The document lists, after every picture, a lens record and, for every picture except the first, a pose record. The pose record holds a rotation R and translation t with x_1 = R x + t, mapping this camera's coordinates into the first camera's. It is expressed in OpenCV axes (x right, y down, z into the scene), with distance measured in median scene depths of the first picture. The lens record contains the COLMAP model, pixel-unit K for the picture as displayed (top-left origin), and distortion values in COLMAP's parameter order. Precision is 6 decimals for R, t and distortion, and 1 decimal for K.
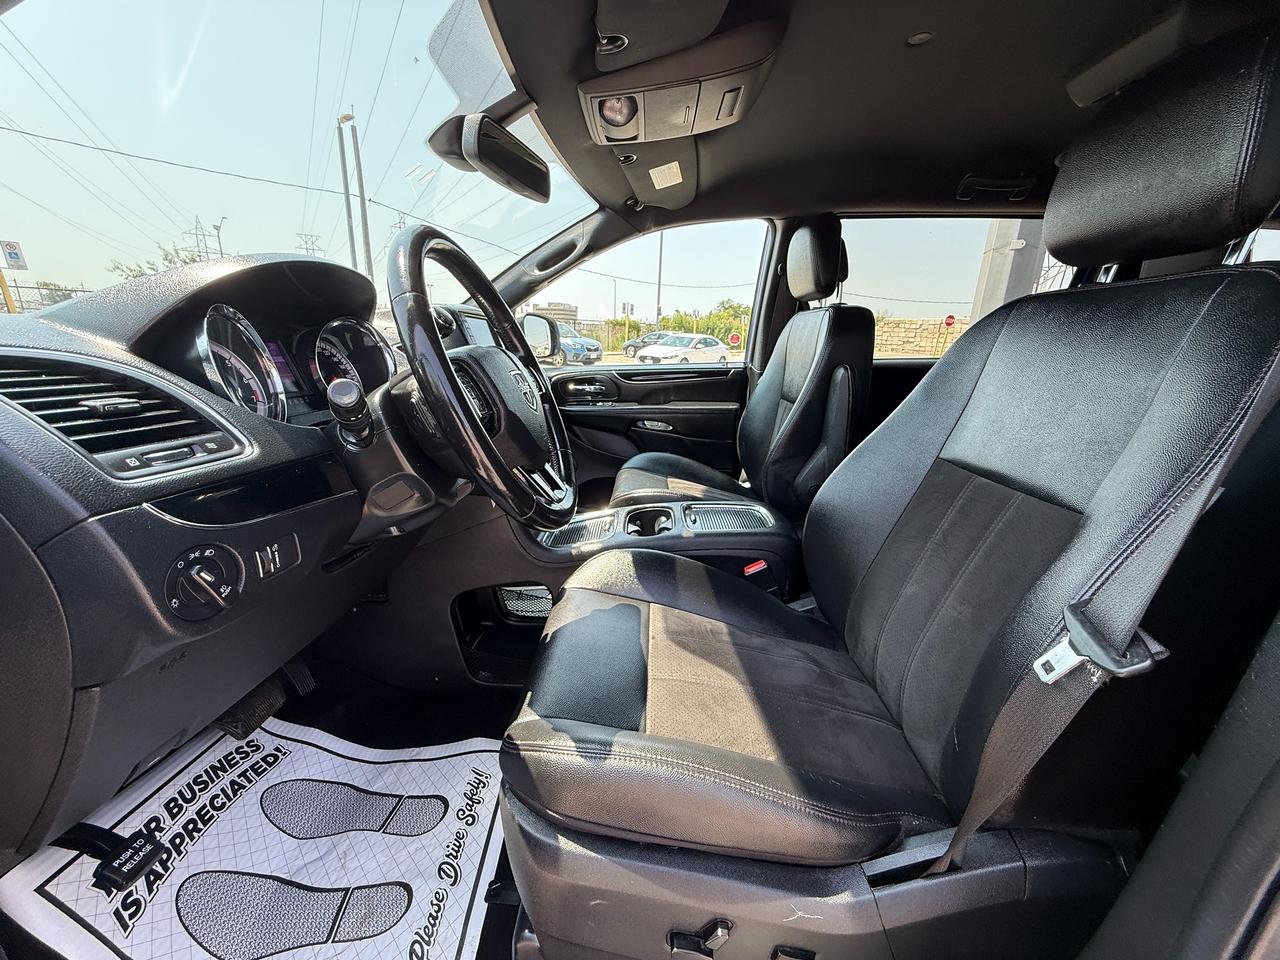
lens RADIAL K [[512.4, 0, 640.0], [0, 512.4, 480.0], [0, 0, 1]] dist [-0.001590, 0.000084]
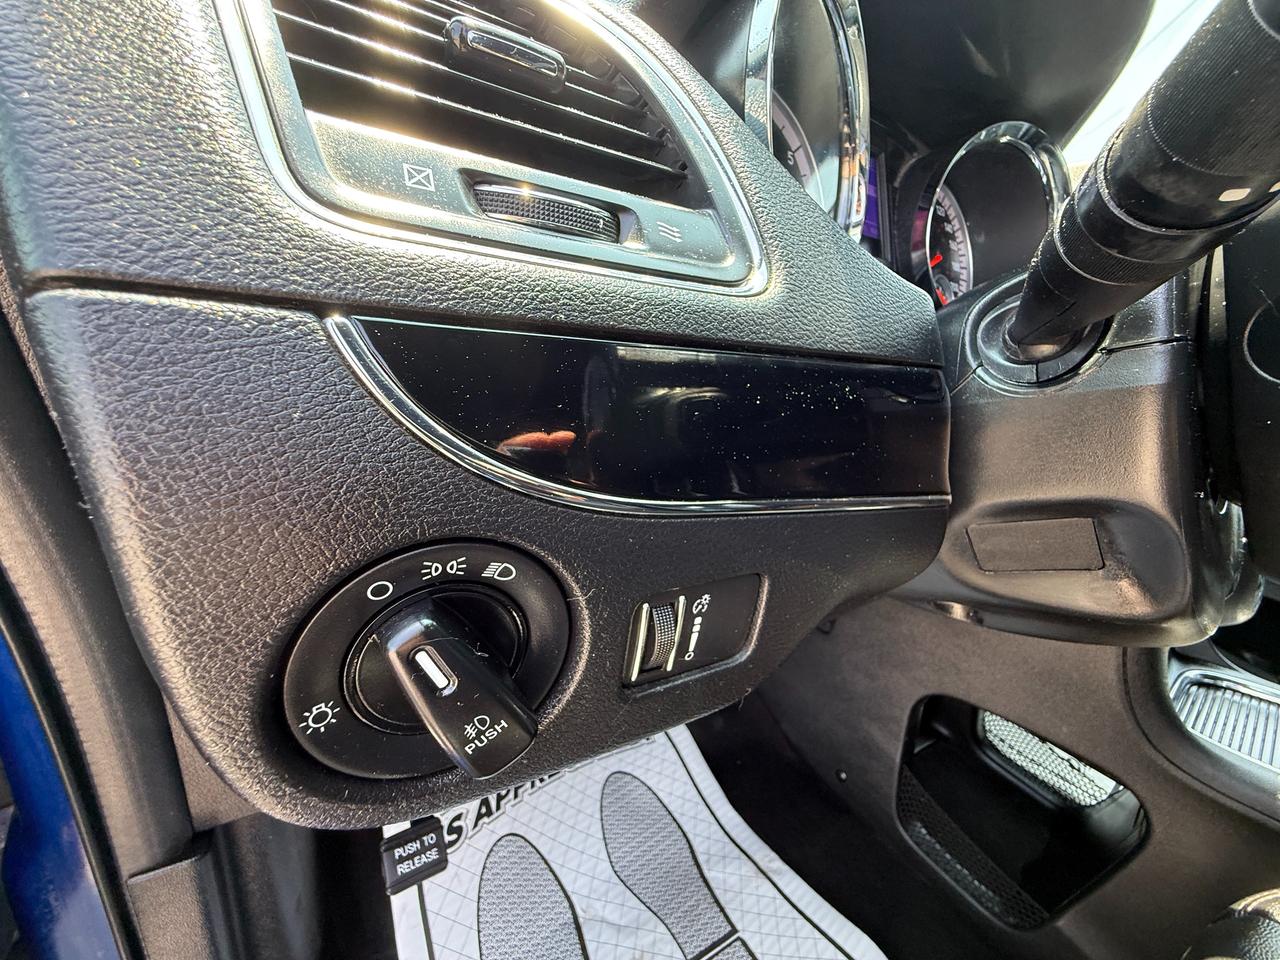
lens RADIAL K [[512.4, 0, 640.0], [0, 512.4, 480.0], [0, 0, 1]] dist [-0.001590, 0.000084]
pose [[0.610080, 0.357579, -0.707065, -0.340635], [-0.335429, 0.925022, 0.178386, 0.013515], [0.717837, 0.128340, 0.684279, 0.471902]]
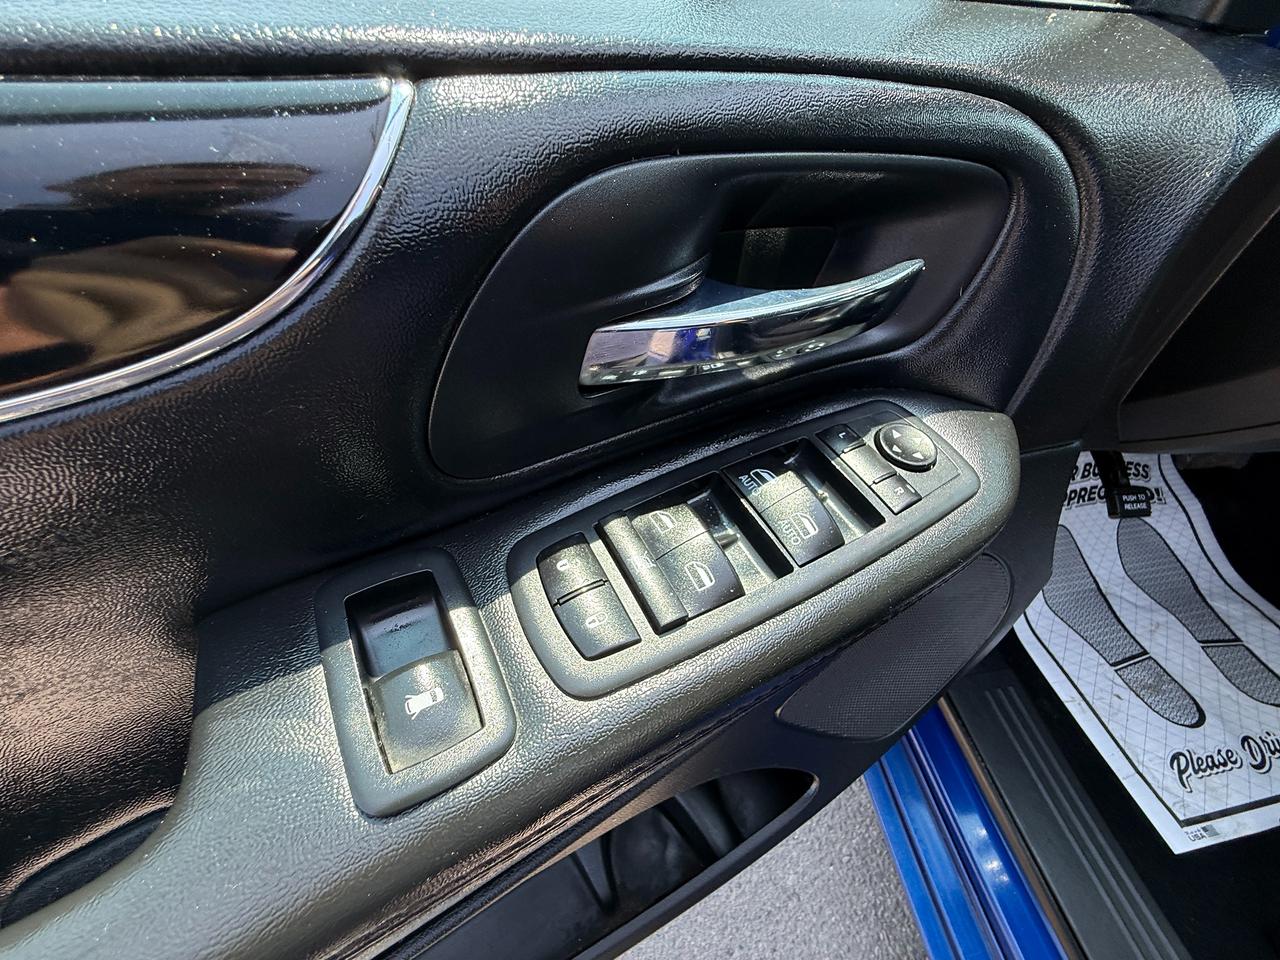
lens RADIAL K [[512.4, 0, 640.0], [0, 512.4, 480.0], [0, 0, 1]] dist [-0.001590, 0.000084]
pose [[0.179200, 0.734045, -0.655031, -0.340085], [-0.281686, 0.676216, 0.680724, 0.168773], [0.942624, 0.062528, 0.327948, -0.286457]]
